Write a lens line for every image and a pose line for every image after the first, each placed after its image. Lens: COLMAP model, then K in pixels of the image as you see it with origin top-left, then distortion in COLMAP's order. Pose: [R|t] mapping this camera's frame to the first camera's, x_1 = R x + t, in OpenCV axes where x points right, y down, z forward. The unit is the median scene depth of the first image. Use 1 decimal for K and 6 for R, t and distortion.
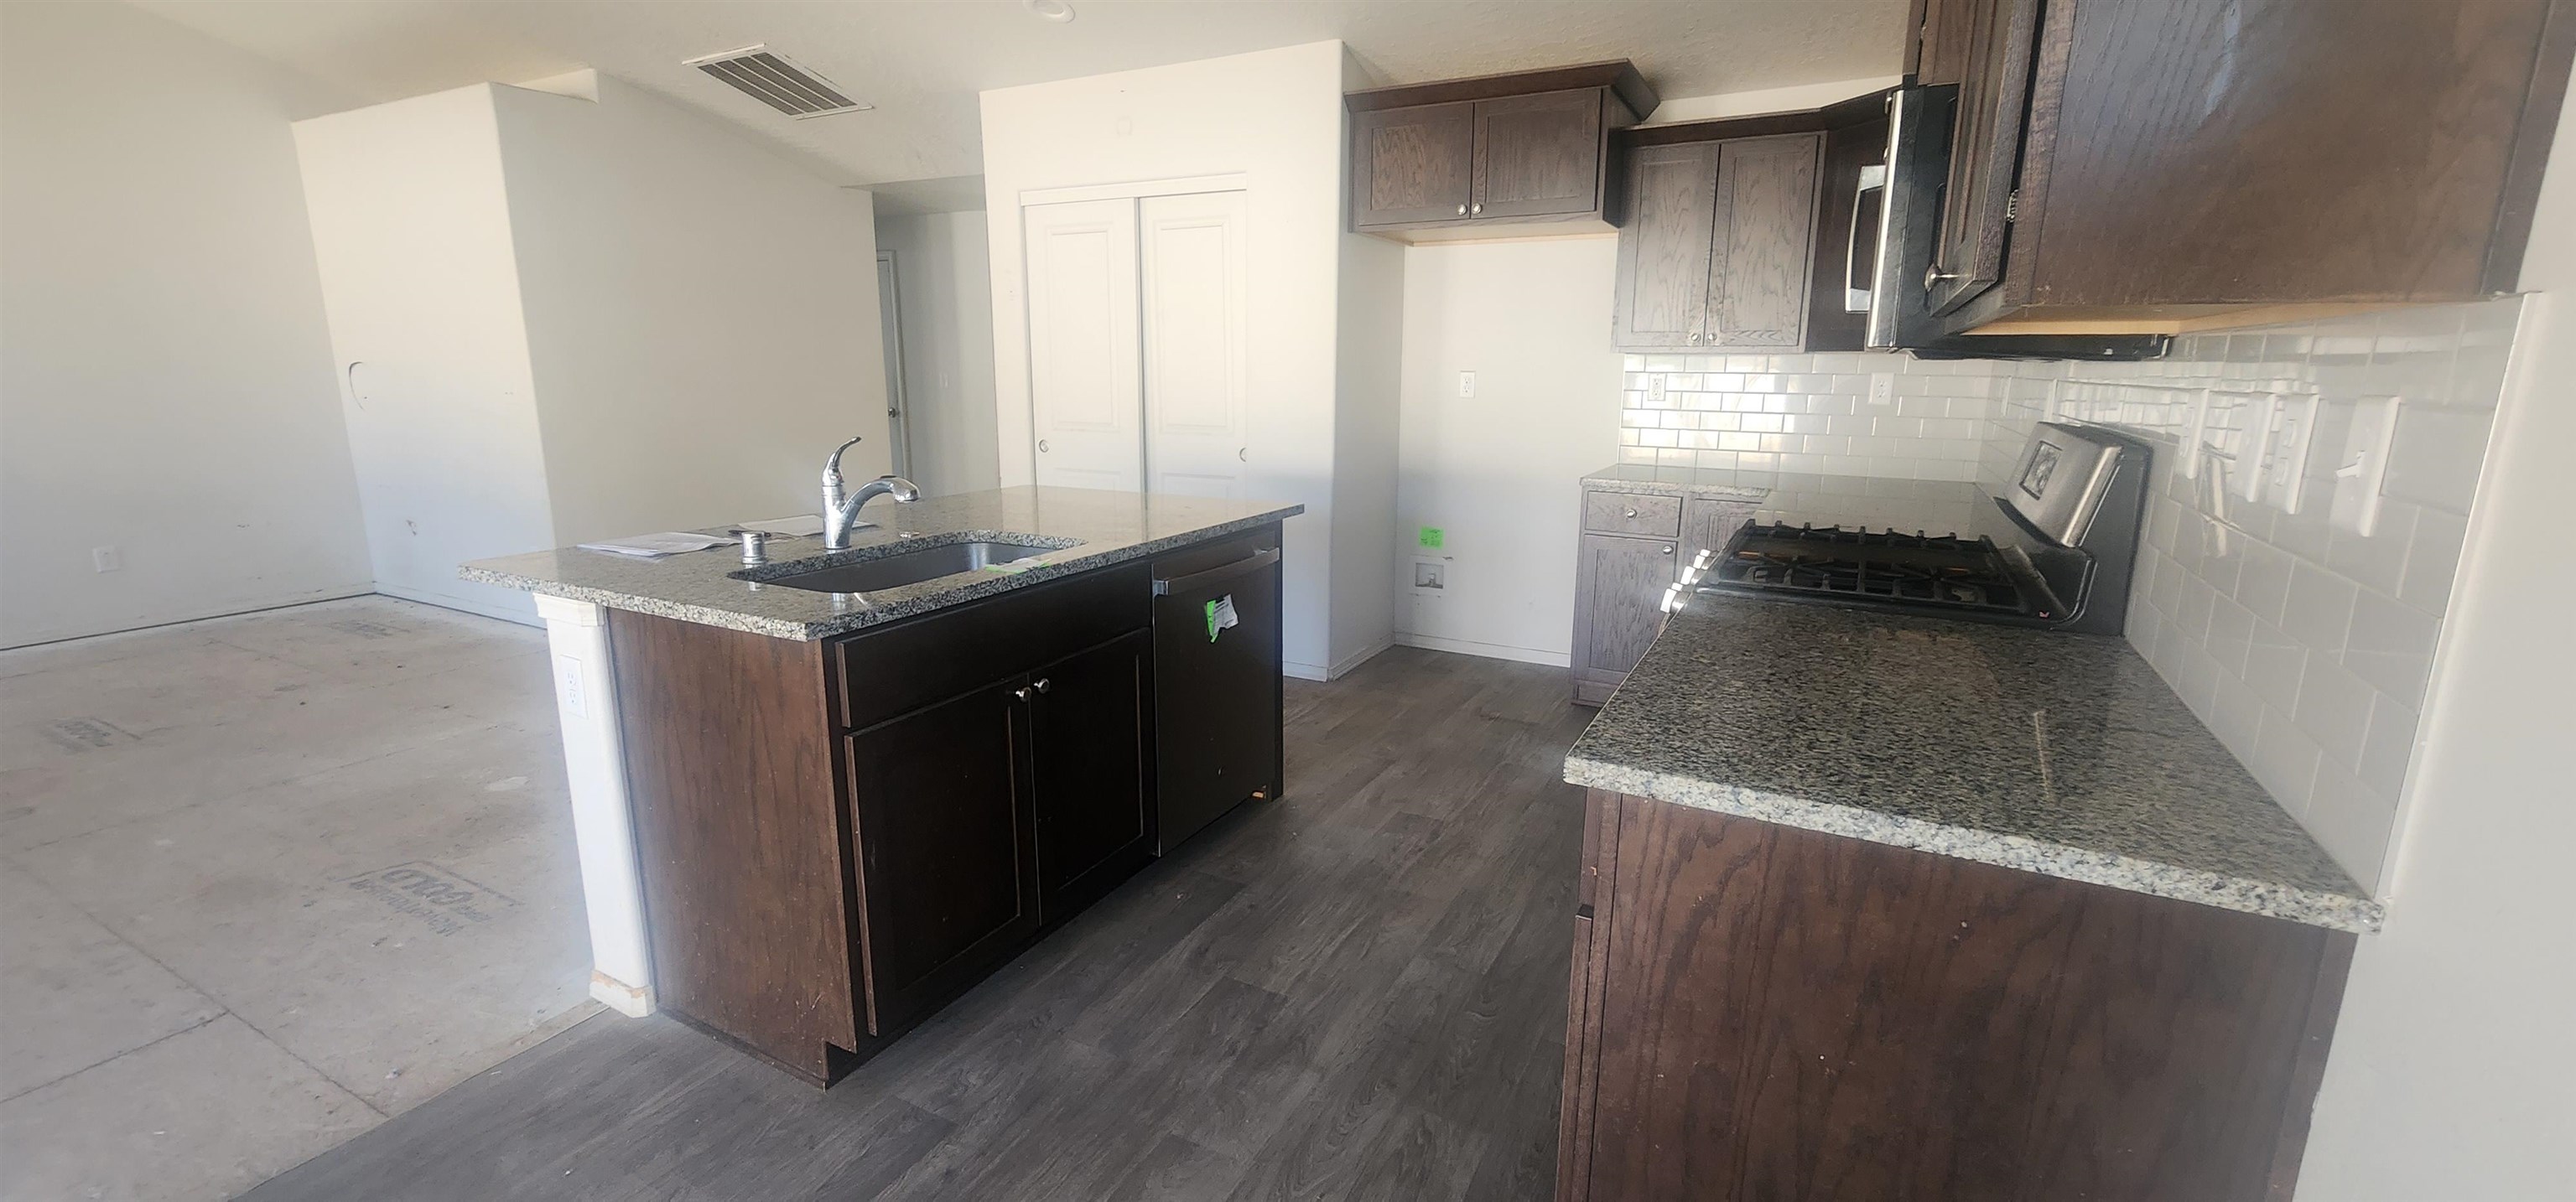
lens RADIAL K [[1058.0, 0, 1291.5], [0, 1058.0, 590.6], [0, 0, 1]] dist [-0.000563, -0.000252]
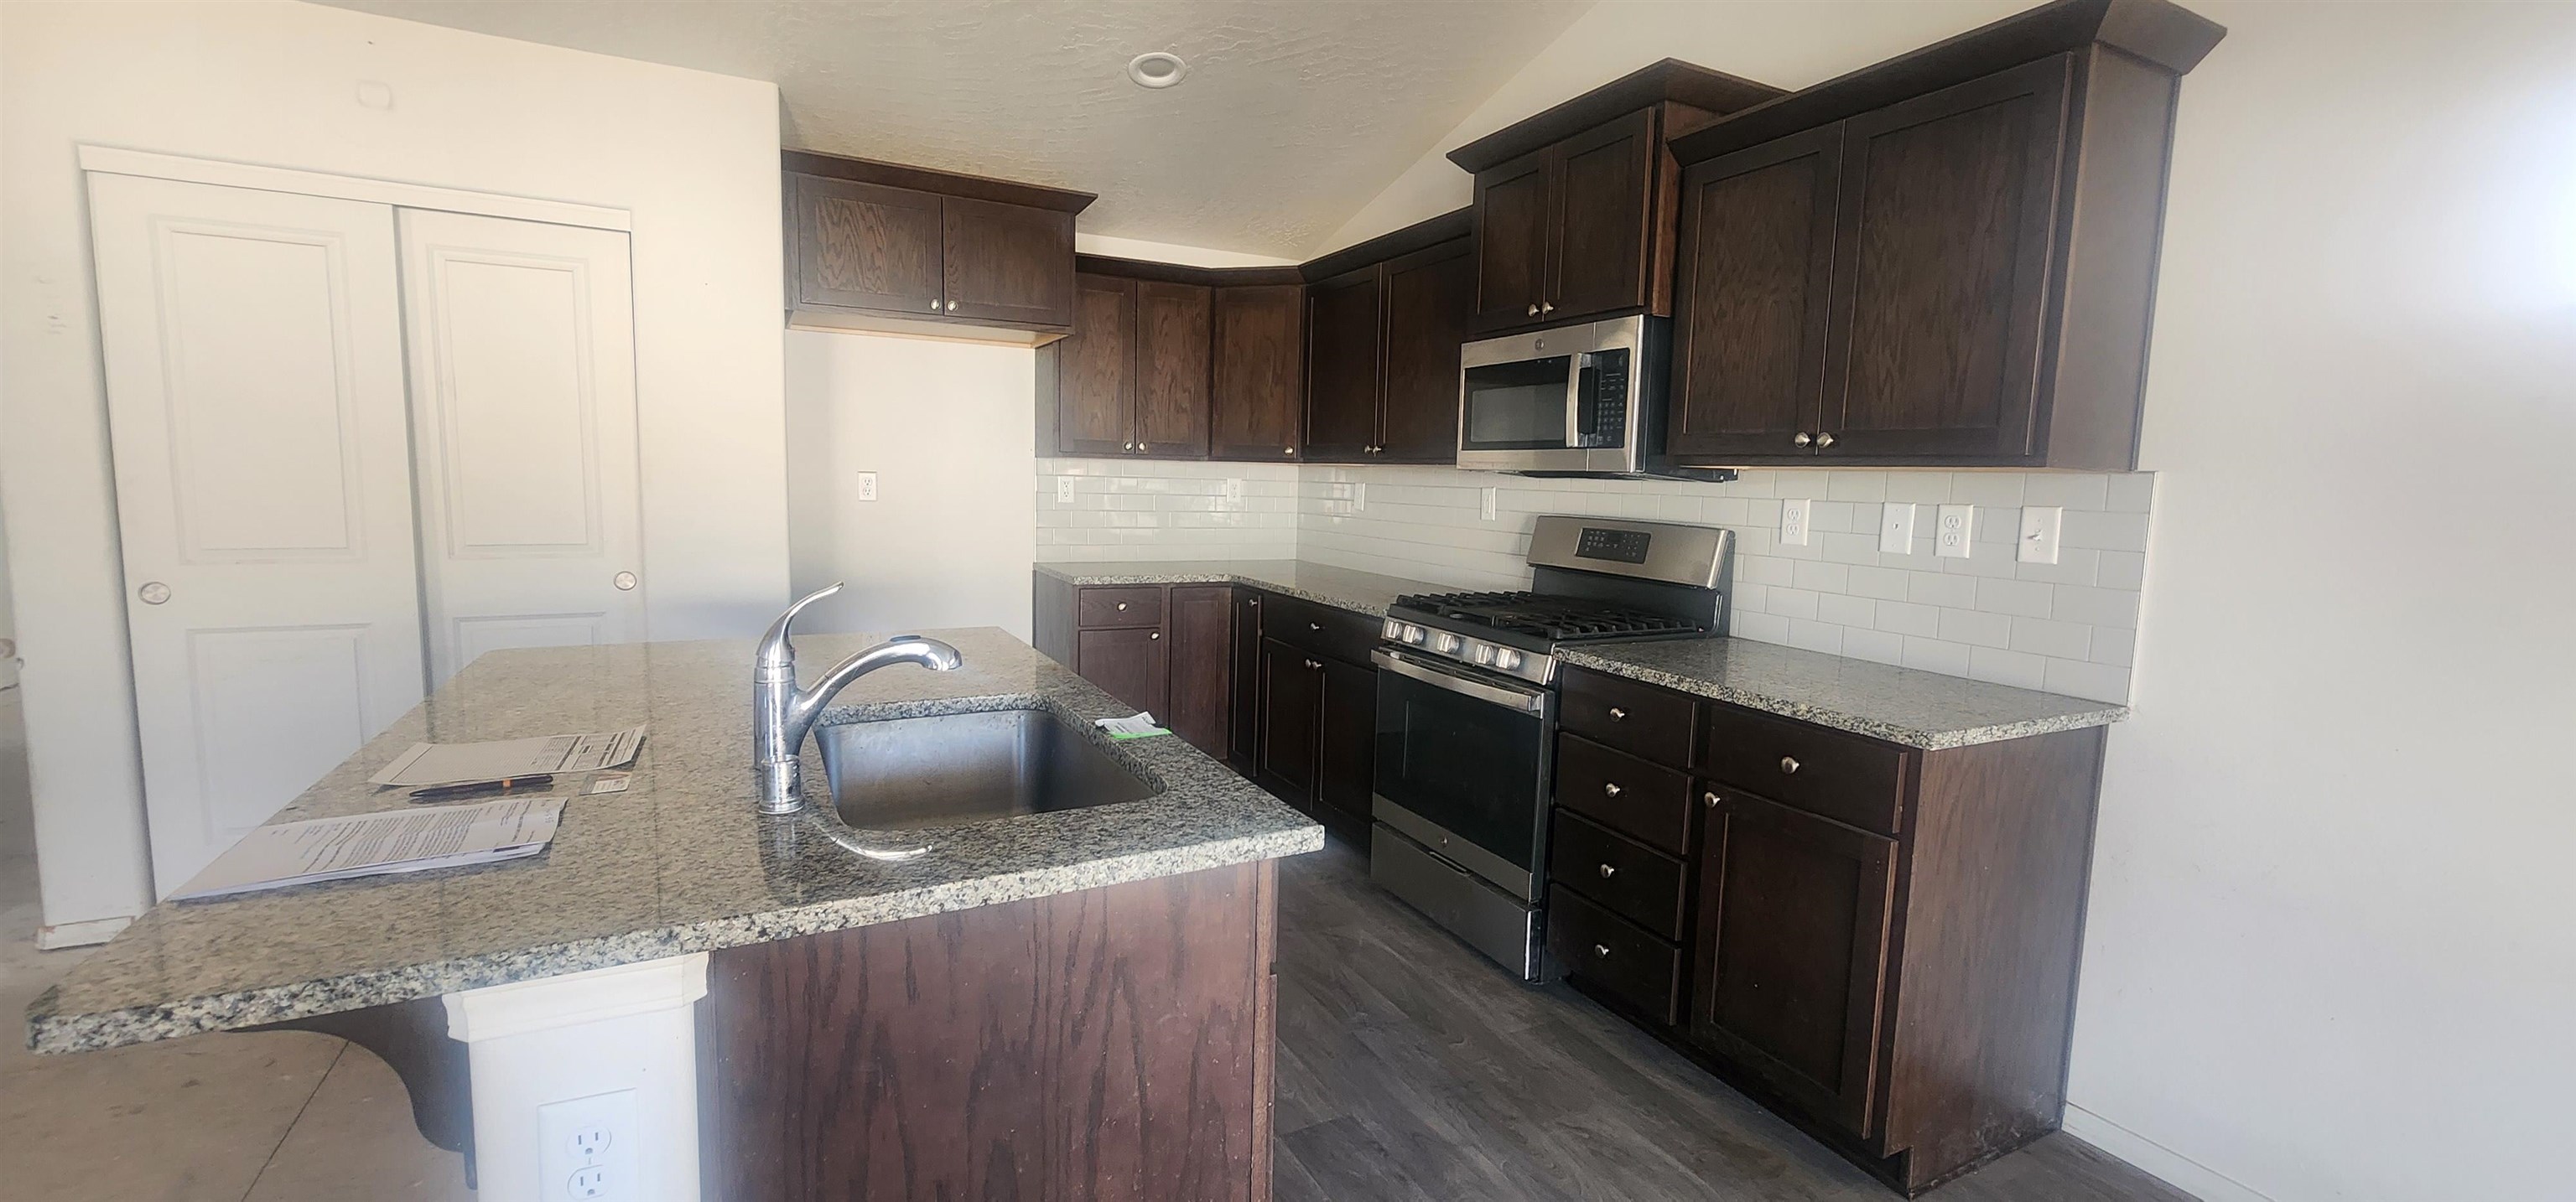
lens RADIAL K [[1058.0, 0, 1291.5], [0, 1058.0, 590.6], [0, 0, 1]] dist [-0.000563, -0.000252]
pose [[0.566362, -0.081046, 0.820162, -0.762843], [0.151317, 0.988462, -0.006814, -0.092993], [-0.810146, 0.127964, 0.572091, 0.405671]]
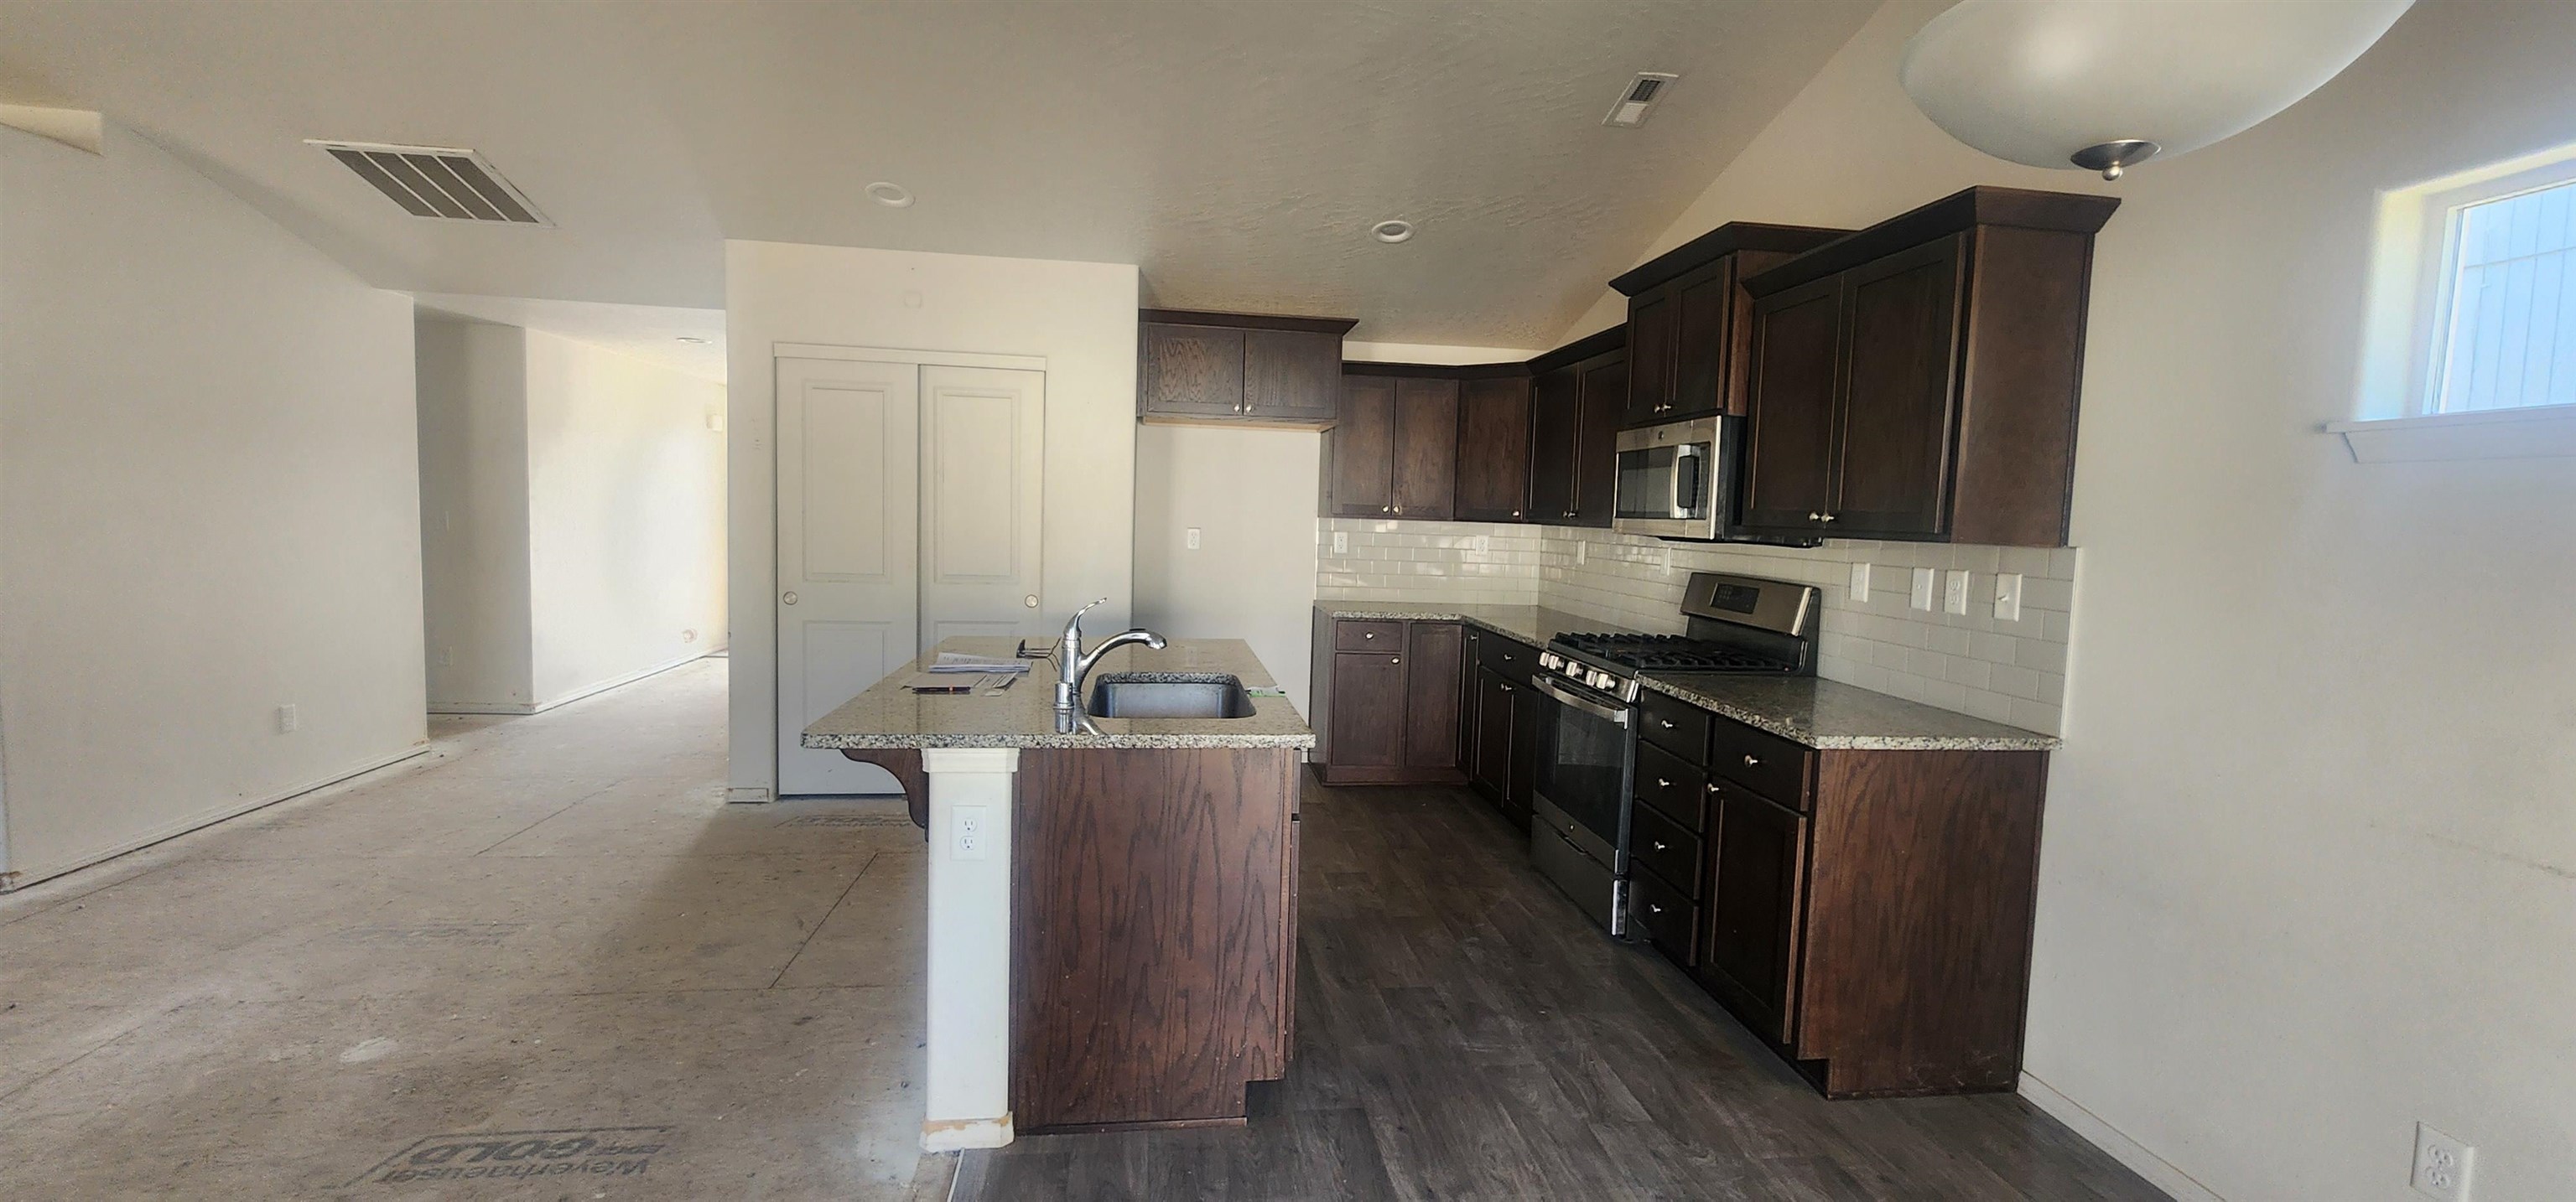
lens RADIAL K [[1065.1, 0, 1295.1], [0, 1065.1, 592.5], [0, 0, 1]] dist [-0.001219, -0.000488]
pose [[0.812439, -0.024594, 0.582528, -0.918037], [0.096200, 0.991071, -0.092327, -0.019090], [-0.575055, 0.131049, 0.807550, -0.097684]]
